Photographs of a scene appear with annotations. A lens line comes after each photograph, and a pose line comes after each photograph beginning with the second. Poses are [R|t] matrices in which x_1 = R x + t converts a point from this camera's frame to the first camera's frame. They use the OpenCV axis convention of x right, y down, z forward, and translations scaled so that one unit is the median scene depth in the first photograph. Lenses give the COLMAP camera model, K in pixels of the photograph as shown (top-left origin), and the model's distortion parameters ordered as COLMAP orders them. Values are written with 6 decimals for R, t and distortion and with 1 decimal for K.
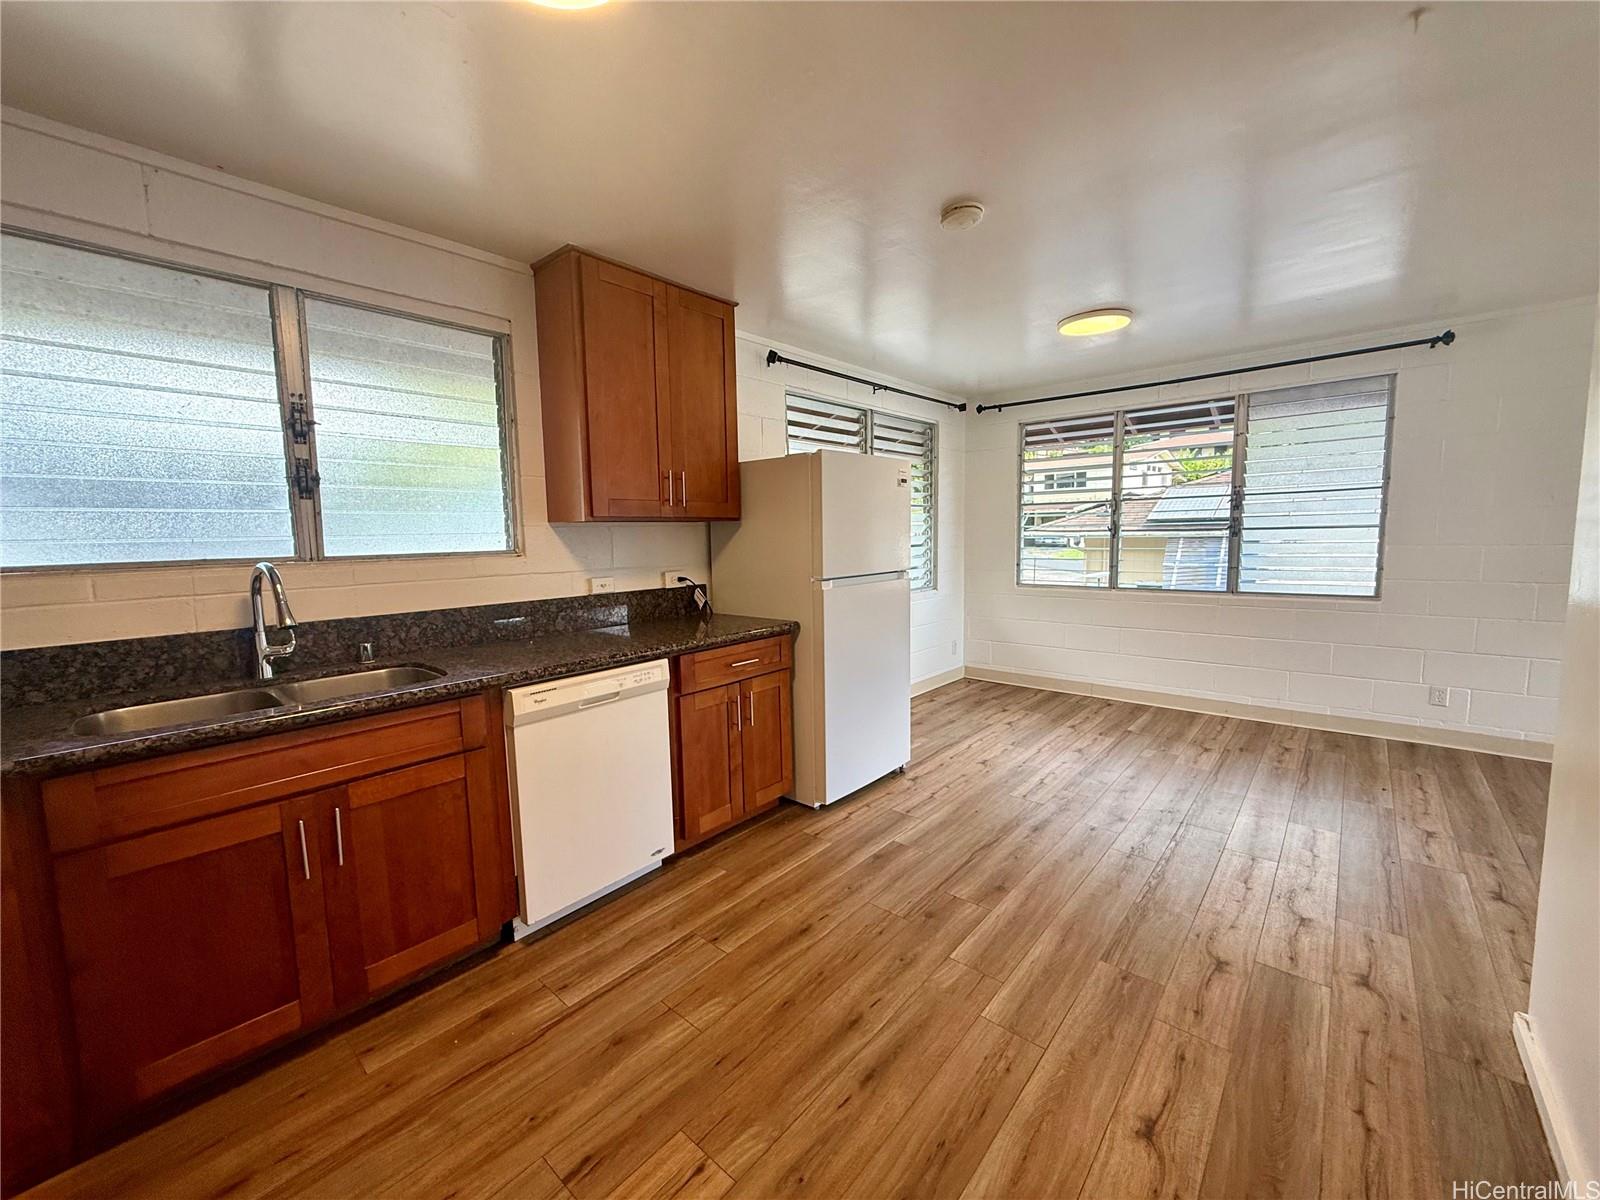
lens RADIAL K [[638.7, 0, 791.6], [0, 638.7, 603.2], [0, 0, 1]] dist [-0.001870, 0.000551]
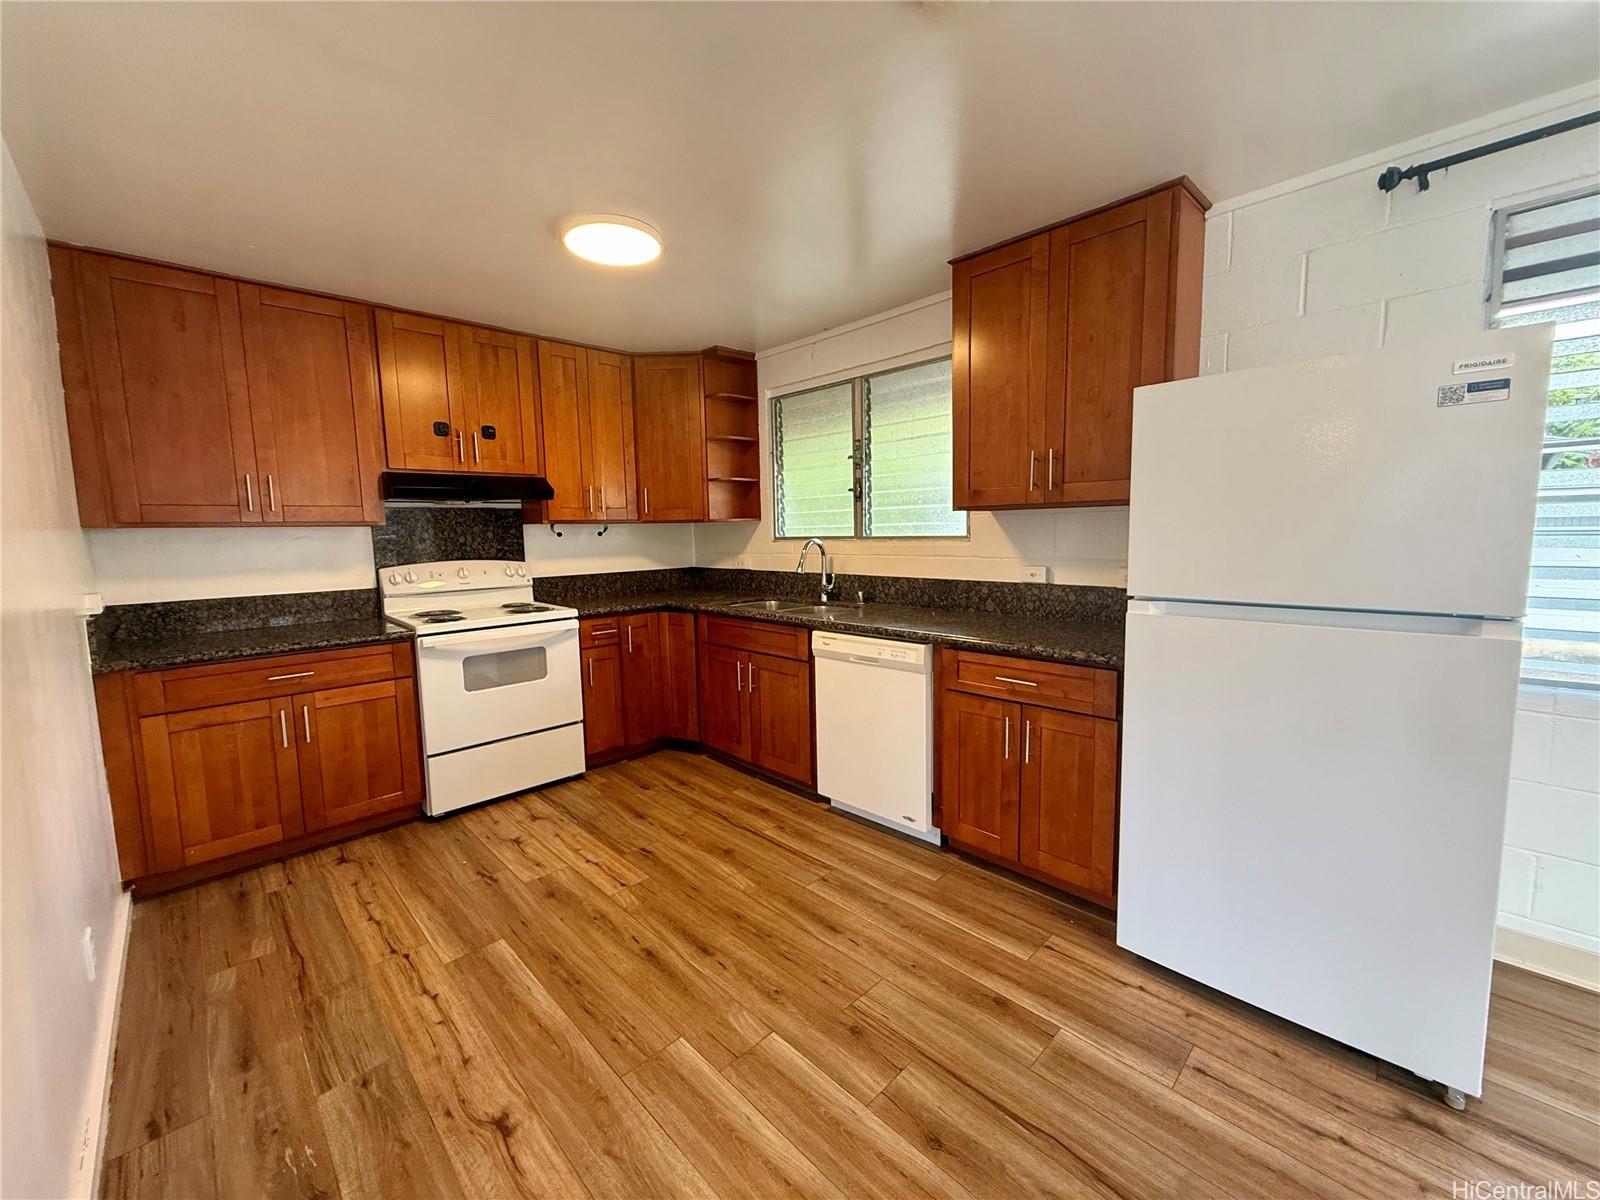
lens RADIAL K [[638.7, 0, 797.4], [0, 638.7, 601.3], [0, 0, 1]] dist [-0.001870, 0.000551]
pose [[-0.077288, 0.133055, -0.988091, 0.961634], [-0.087072, 0.986368, 0.139633, -0.126830], [0.993199, 0.096827, -0.064649, 0.983591]]
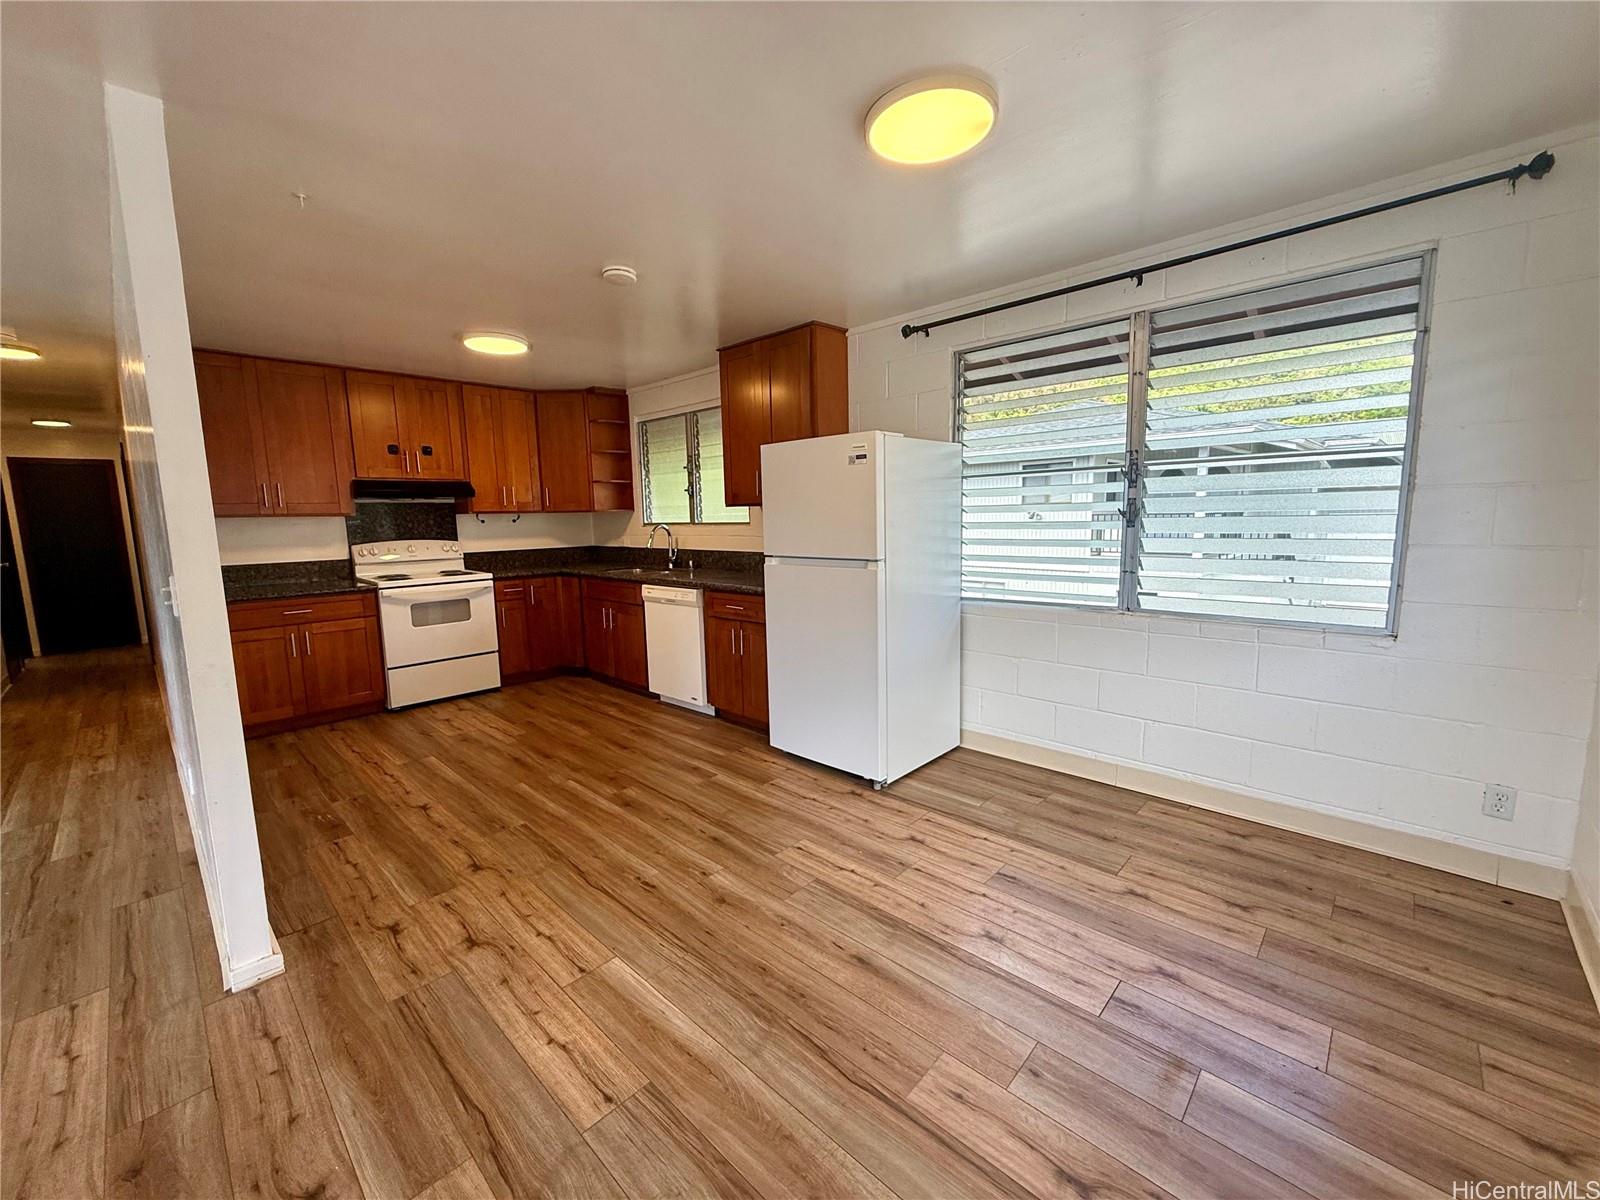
lens RADIAL K [[638.7, 0, 796.6], [0, 638.7, 600.5], [0, 0, 1]] dist [-0.001870, 0.000551]
pose [[-0.037174, 0.155046, -0.987208, 1.699252], [-0.087953, 0.983549, 0.157784, -0.202581], [0.995431, 0.092693, -0.022926, 1.504446]]
